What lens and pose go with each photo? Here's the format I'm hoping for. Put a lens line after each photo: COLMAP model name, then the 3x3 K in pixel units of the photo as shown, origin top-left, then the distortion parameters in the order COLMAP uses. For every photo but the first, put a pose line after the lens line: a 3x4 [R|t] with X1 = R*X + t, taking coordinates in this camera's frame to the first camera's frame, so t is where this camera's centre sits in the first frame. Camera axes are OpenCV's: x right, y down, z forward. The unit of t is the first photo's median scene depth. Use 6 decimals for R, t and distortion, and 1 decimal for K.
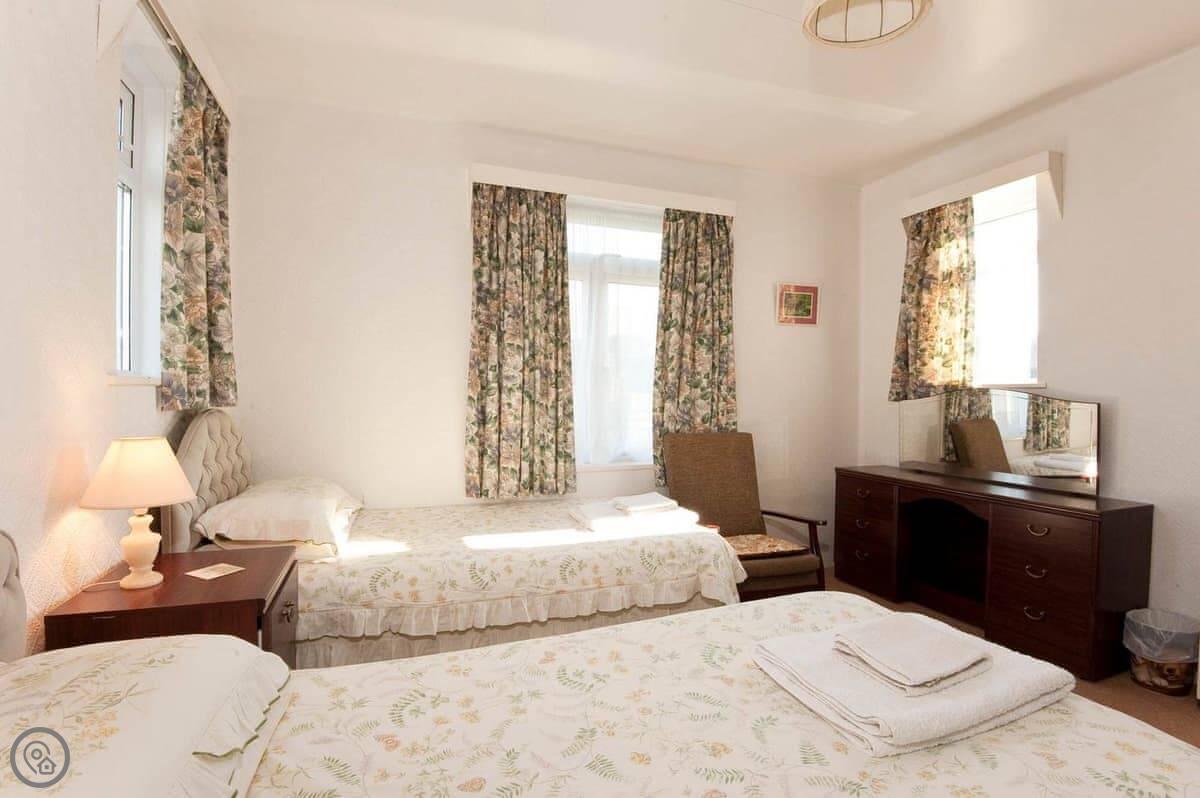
lens RADIAL K [[548.1, 0, 600.0], [0, 548.1, 399.0], [0, 0, 1]] dist [-0.029295, -0.000126]
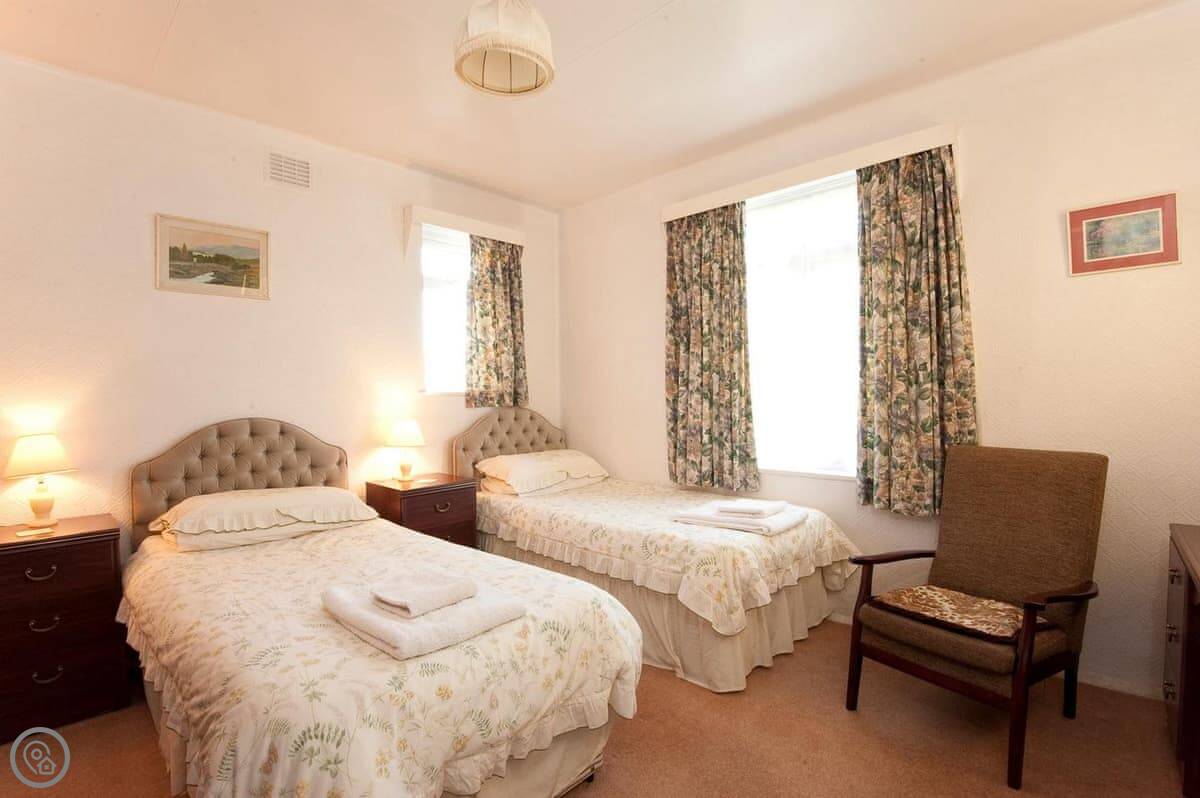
lens RADIAL K [[548.1, 0, 600.0], [0, 548.1, 399.0], [0, 0, 1]] dist [-0.029295, -0.000126]
pose [[0.428851, -0.008548, -0.903335, 0.780405], [0.006803, 0.999957, -0.006232, 0.003502], [0.903350, -0.003473, 0.428891, 0.329304]]
